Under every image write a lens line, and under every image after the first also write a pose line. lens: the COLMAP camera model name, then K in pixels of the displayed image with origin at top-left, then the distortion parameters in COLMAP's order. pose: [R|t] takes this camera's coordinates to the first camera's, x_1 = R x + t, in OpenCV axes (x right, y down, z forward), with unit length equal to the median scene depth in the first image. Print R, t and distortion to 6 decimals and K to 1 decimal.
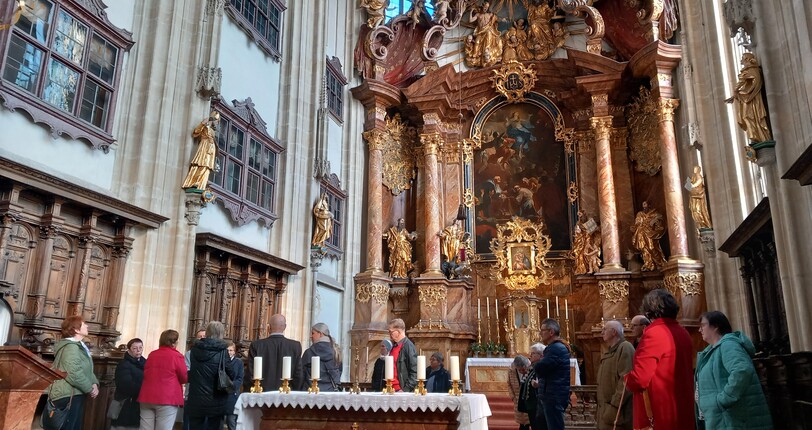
lens RADIAL K [[656.4, 0, 406.0], [0, 656.4, 215.0], [0, 0, 1]] dist [0.213202, -0.461133]
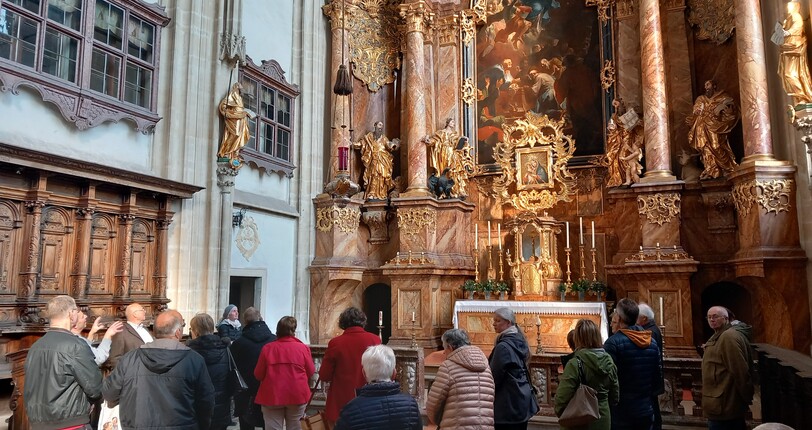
lens RADIAL K [[656.4, 0, 406.0], [0, 656.4, 215.0], [0, 0, 1]] dist [0.213202, -0.461133]
pose [[0.994397, -0.021970, -0.103400, 0.107620], [0.034492, 0.992063, 0.120916, 0.022816], [0.099922, -0.123805, 0.987263, 0.243878]]
